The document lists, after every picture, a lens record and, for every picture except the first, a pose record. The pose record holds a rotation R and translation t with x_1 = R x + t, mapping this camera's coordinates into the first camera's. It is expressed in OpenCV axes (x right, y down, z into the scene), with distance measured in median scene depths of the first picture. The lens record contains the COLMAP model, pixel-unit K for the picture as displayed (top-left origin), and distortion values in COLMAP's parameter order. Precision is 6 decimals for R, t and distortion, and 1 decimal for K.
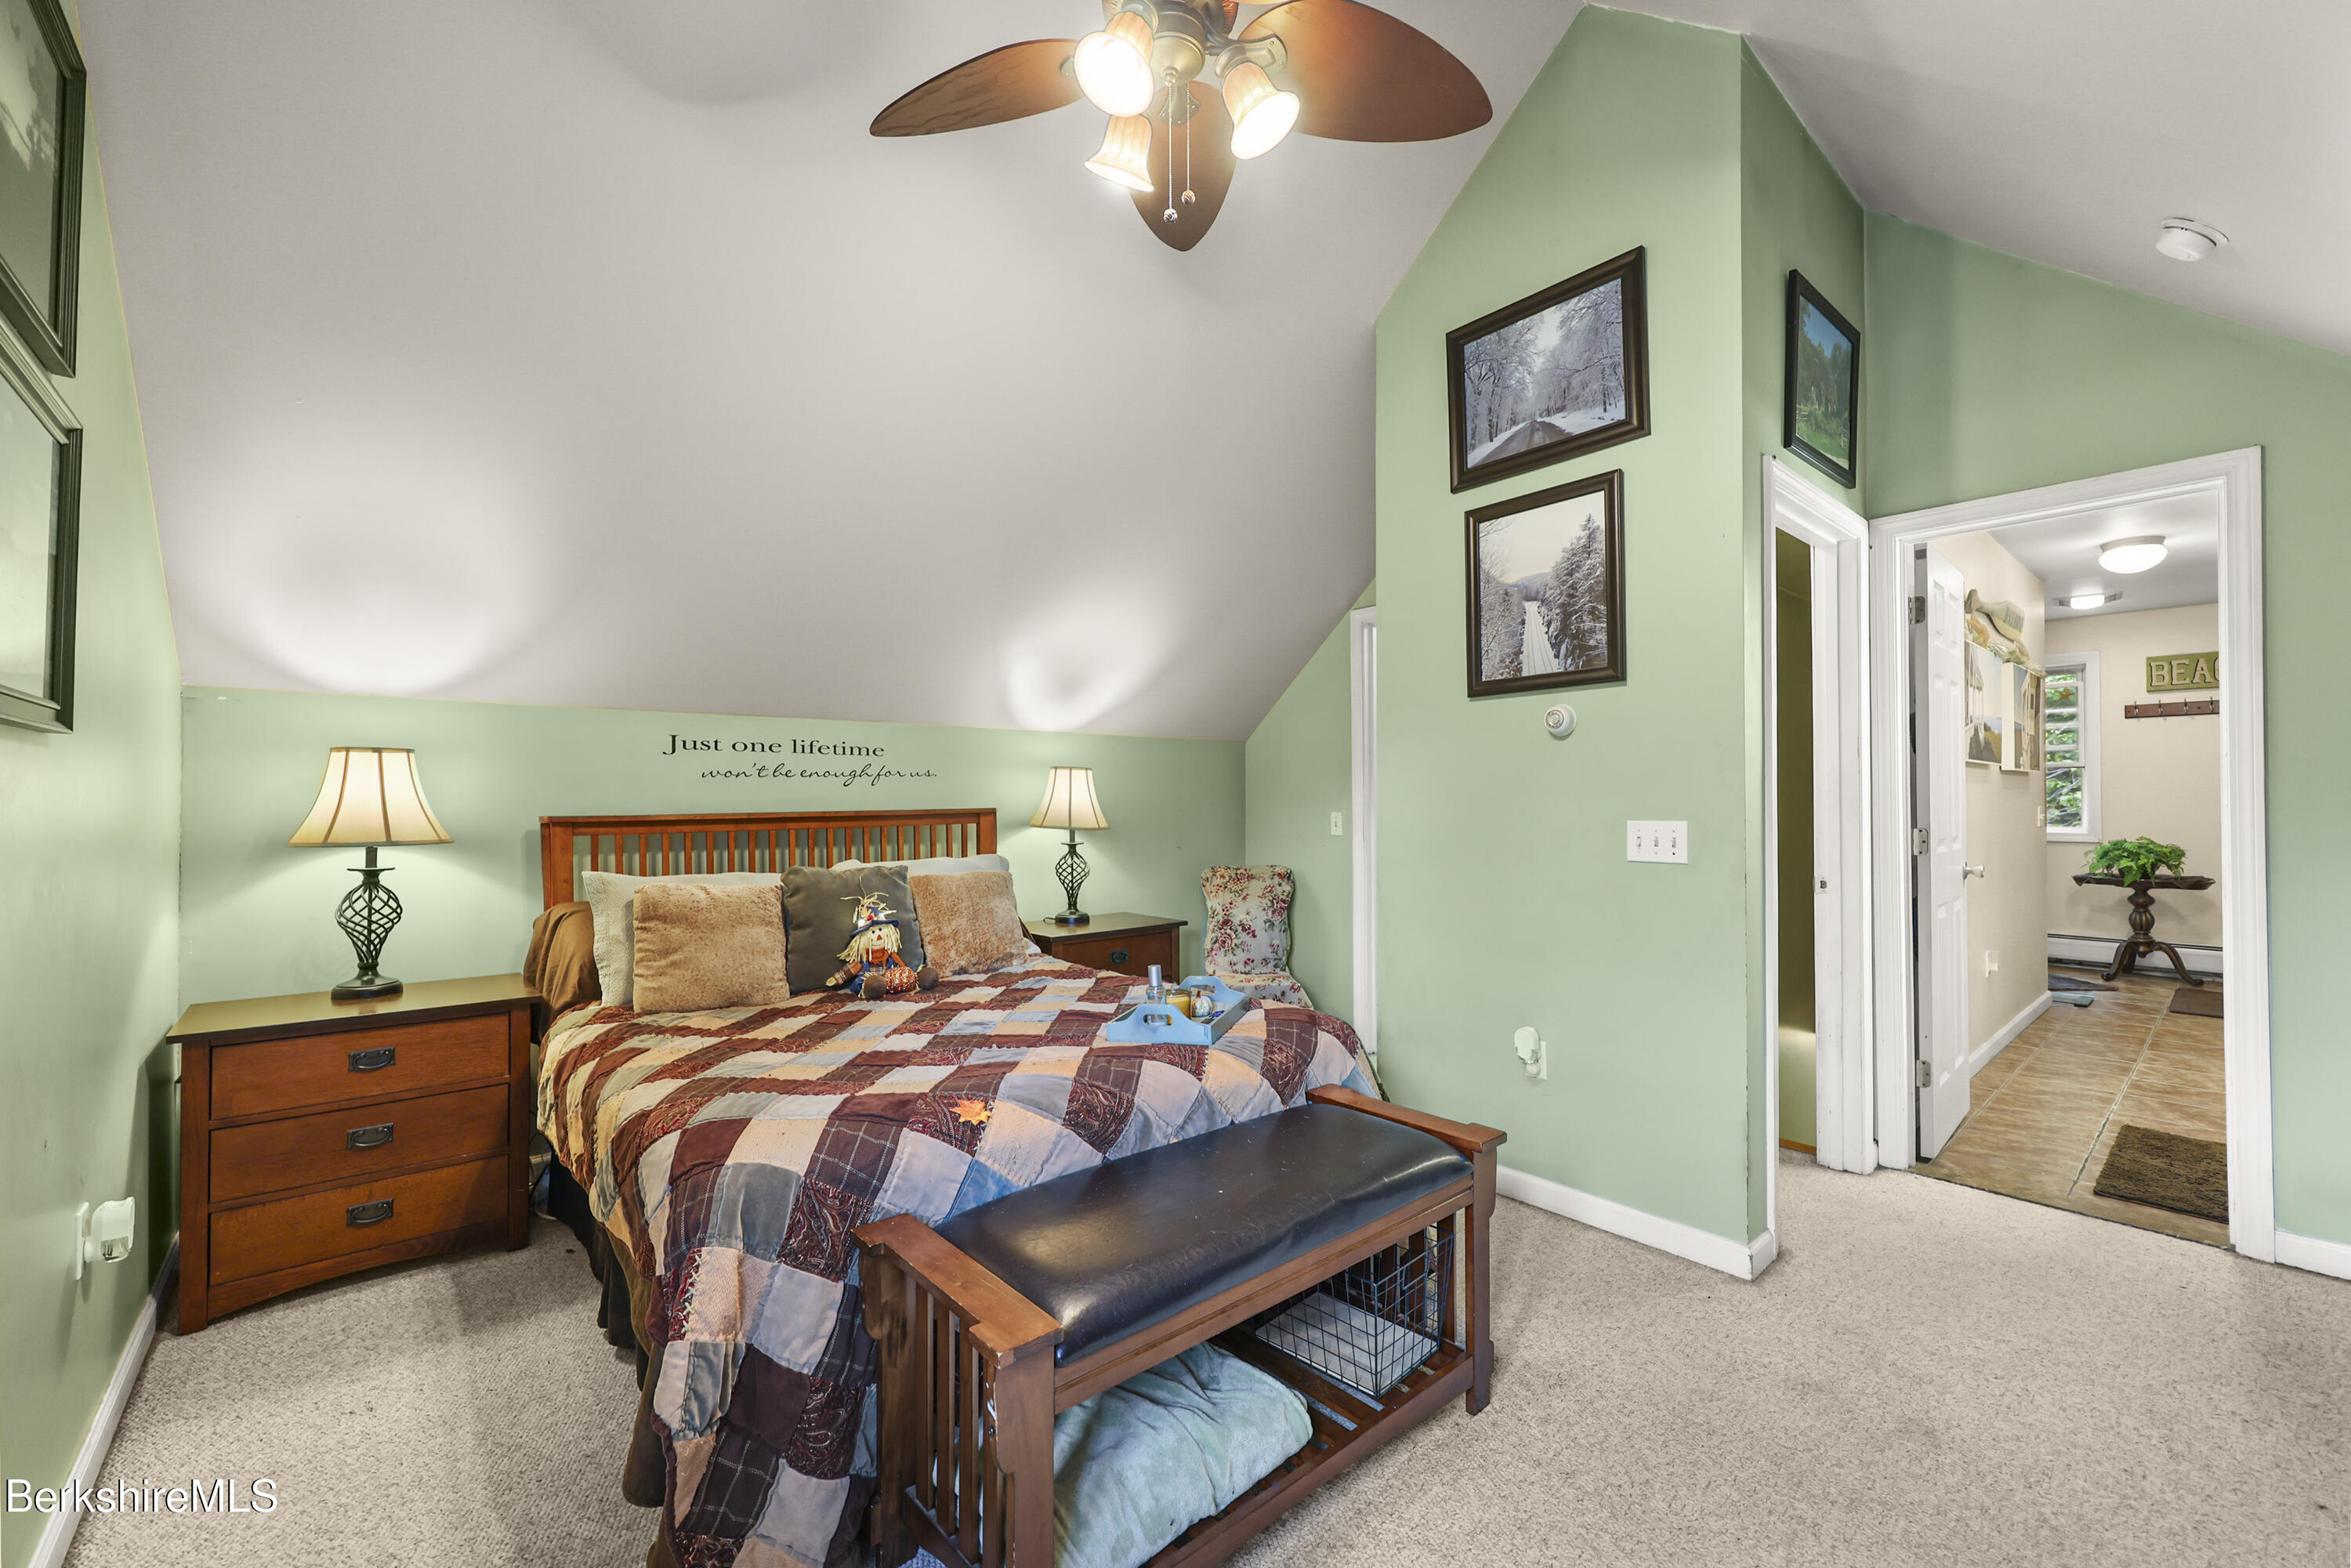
lens RADIAL K [[949.3, 0, 1180.7], [0, 949.3, 779.0], [0, 0, 1]] dist [0.000383, -0.000827]
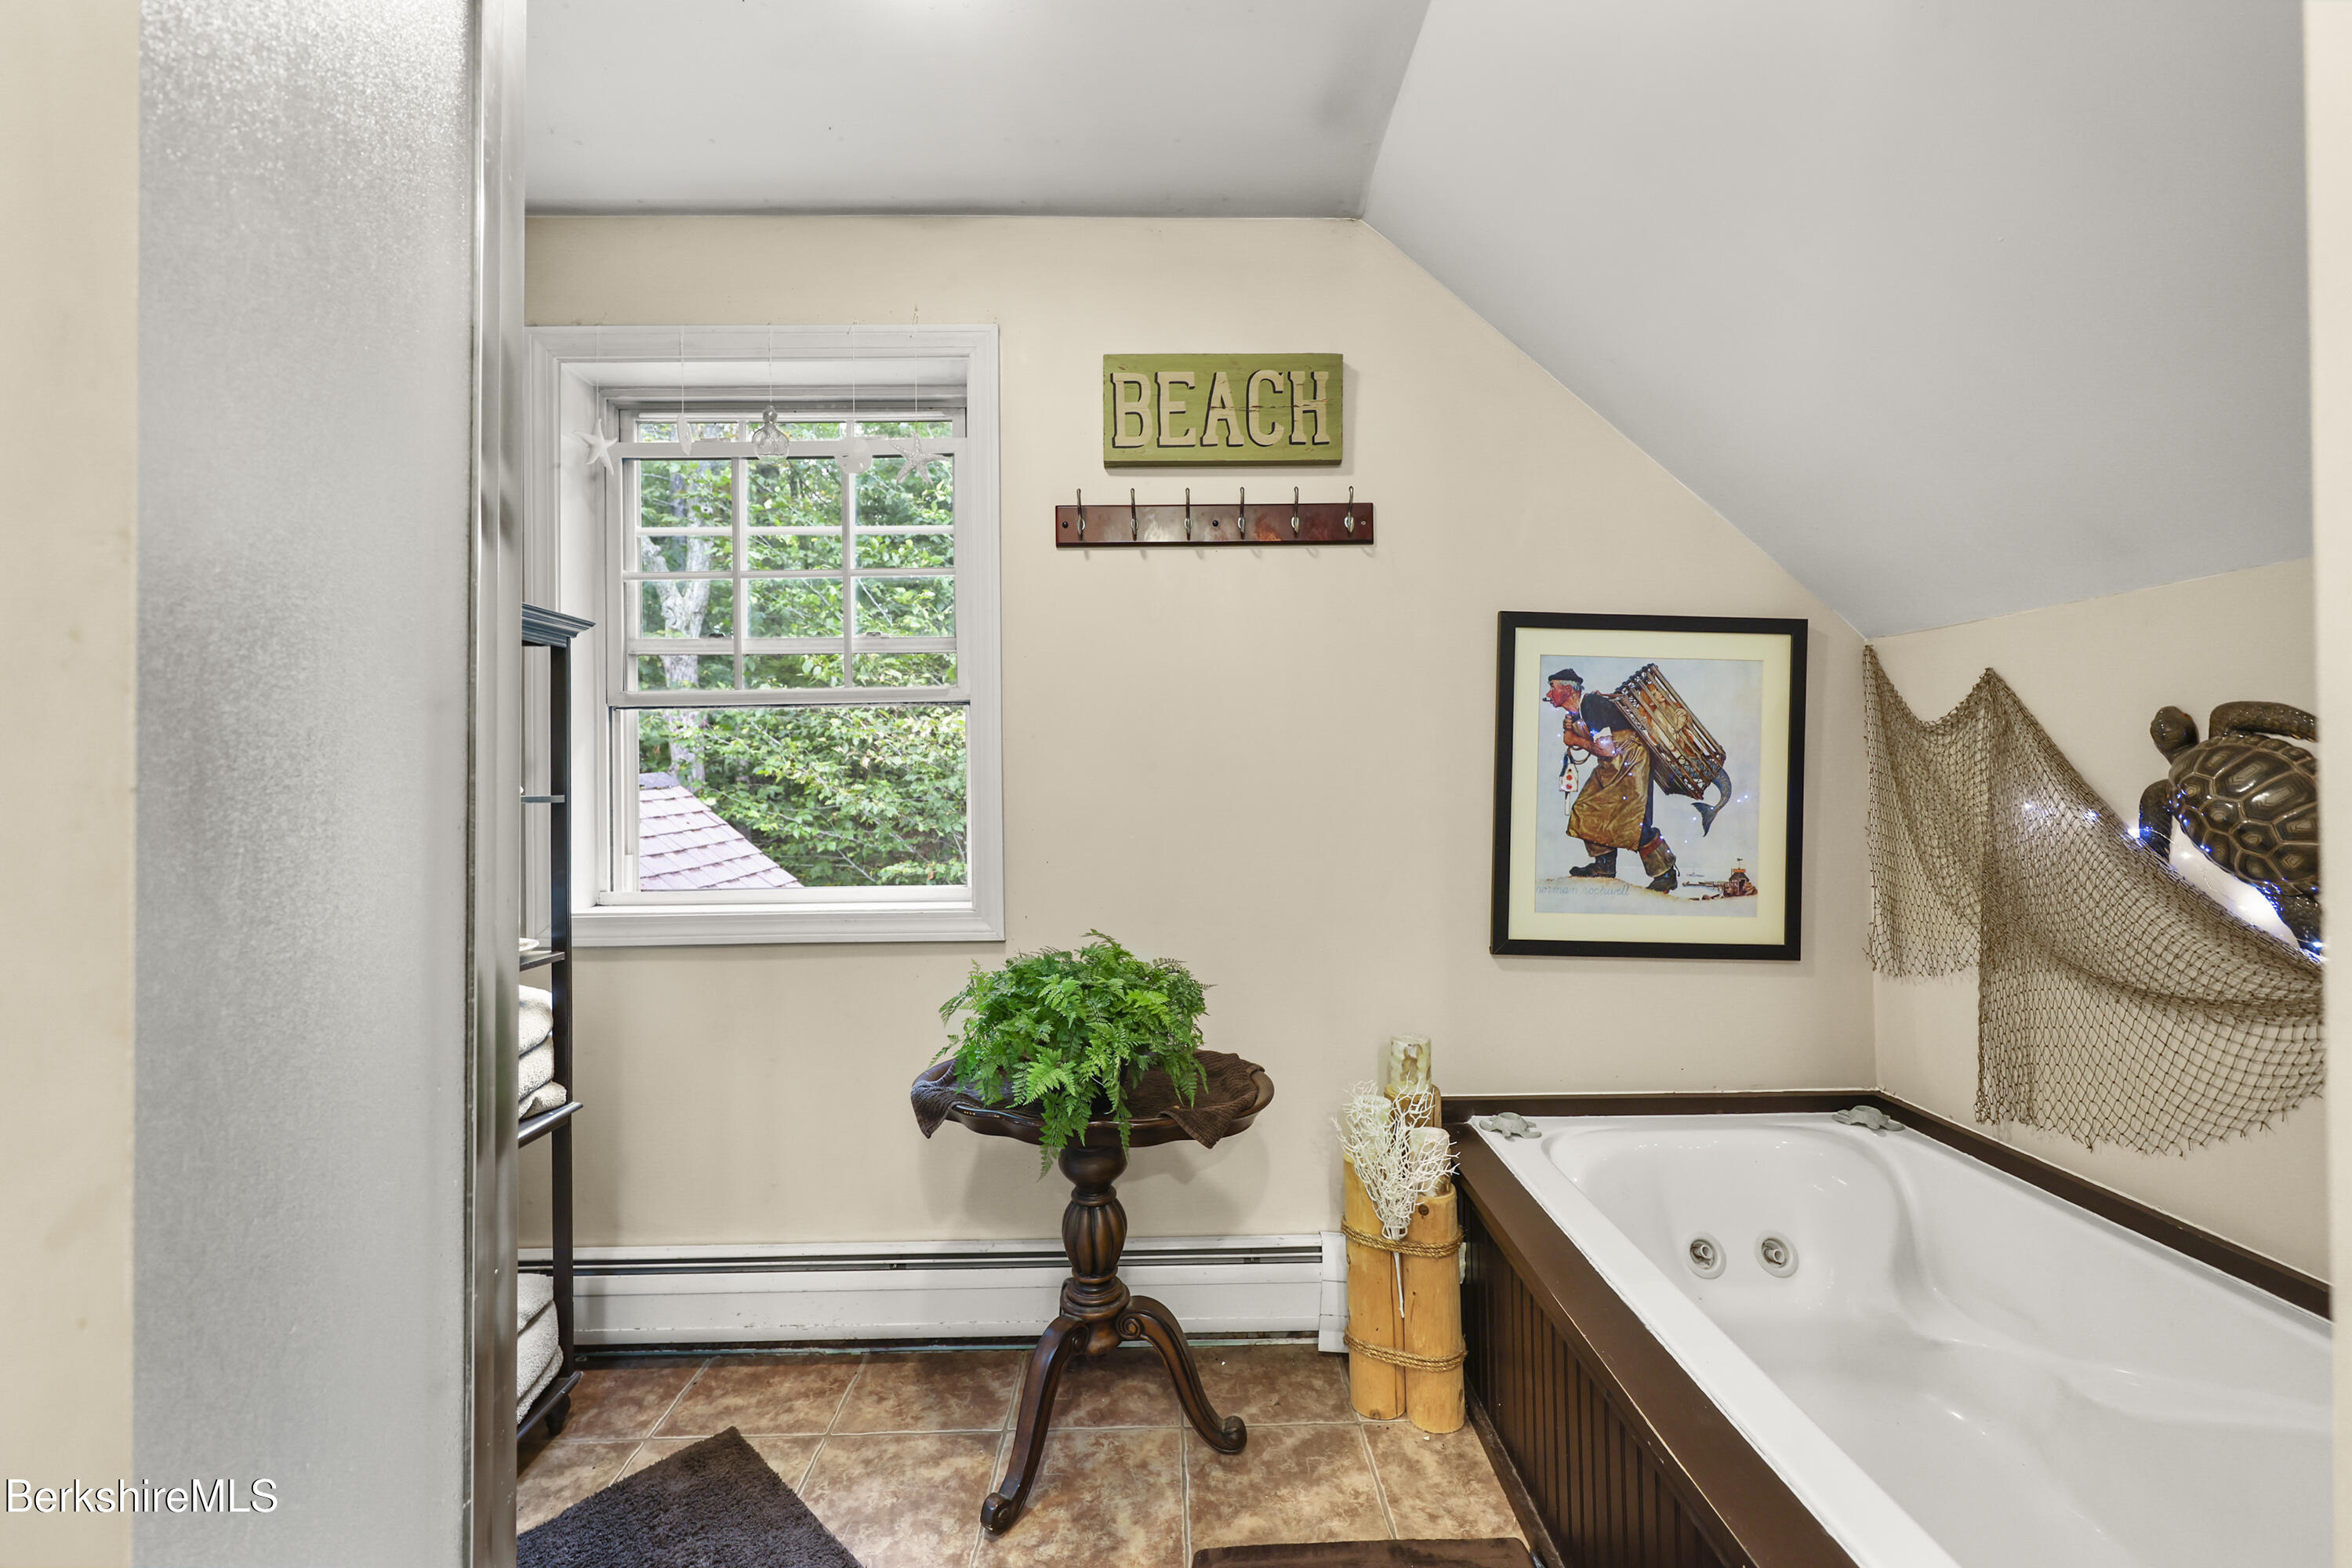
lens RADIAL K [[949.8, 0, 1174.8], [0, 949.8, 778.1], [0, 0, 1]] dist [0.000383, -0.000827]
pose [[0.646066, -0.001238, 0.763281, 0.281815], [0.003686, 0.999992, -0.001498, 0.004976], [-0.763273, 0.003781, 0.646065, 0.277042]]
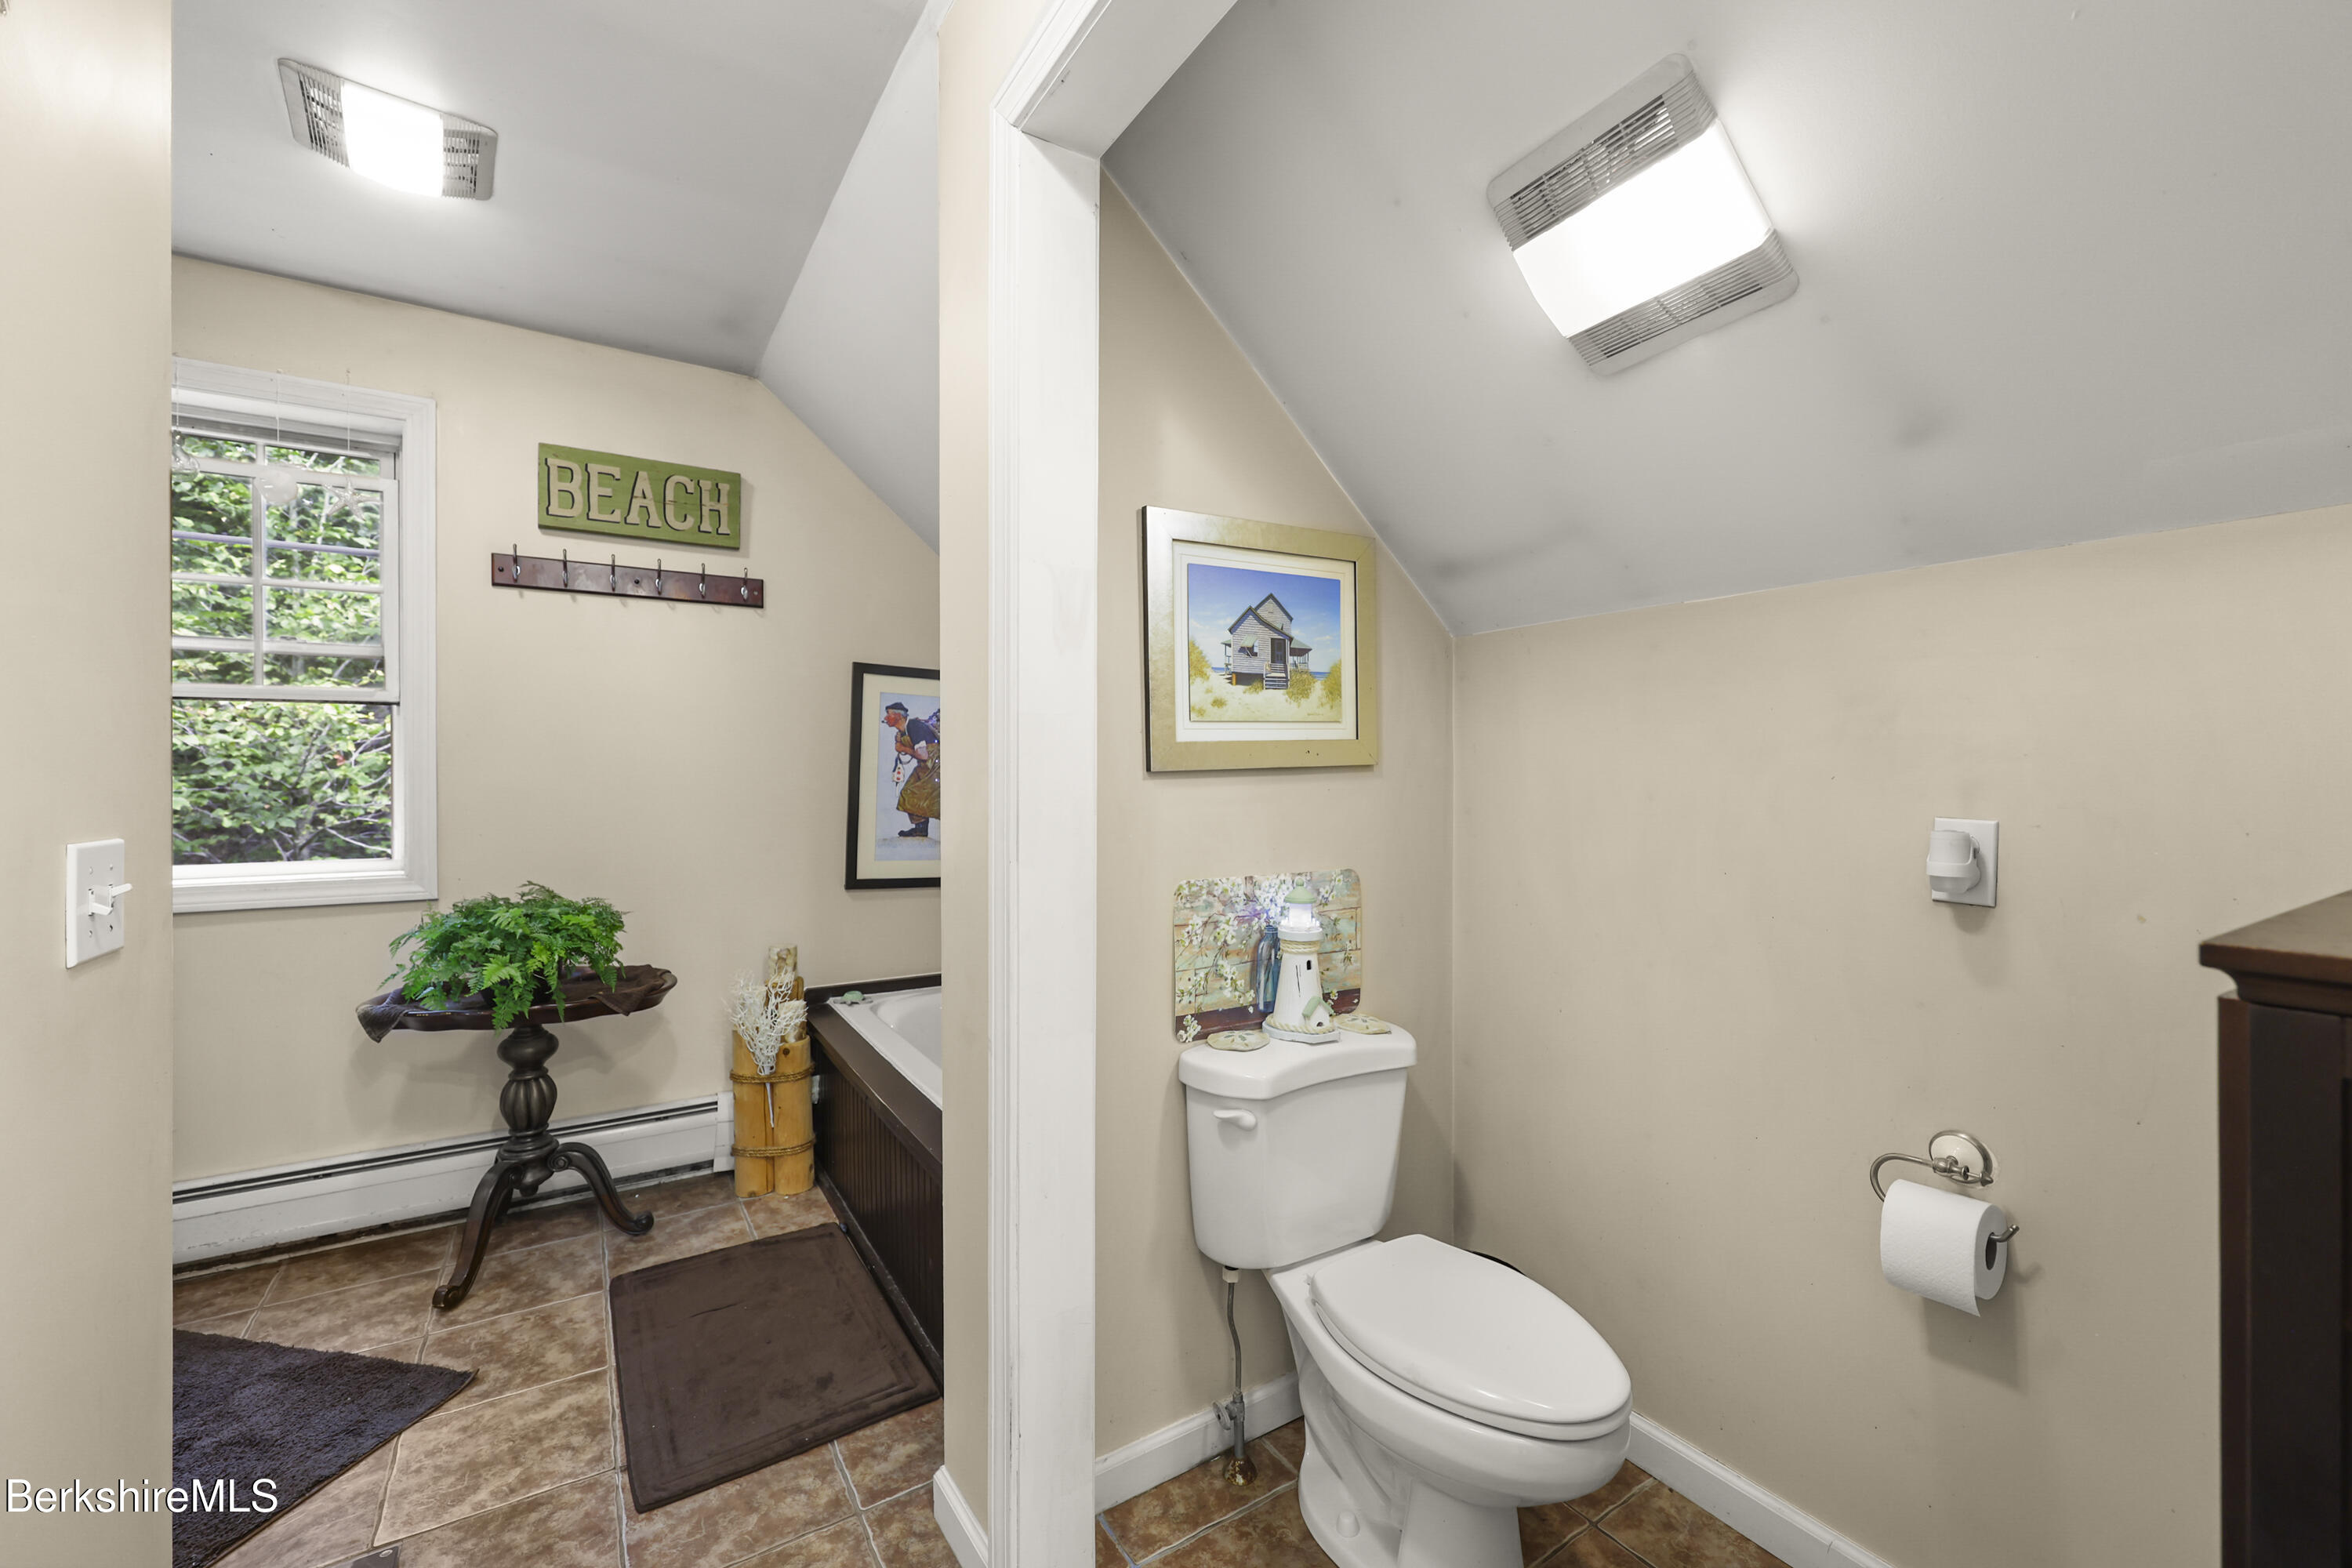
lens RADIAL K [[949.8, 0, 1179.4], [0, 949.8, 778.4], [0, 0, 1]] dist [0.000383, -0.000827]
pose [[0.144635, -0.003811, 0.989478, 0.231539], [-0.009370, 0.999942, 0.005221, 0.004538], [-0.989441, -0.010027, 0.144591, 0.236657]]
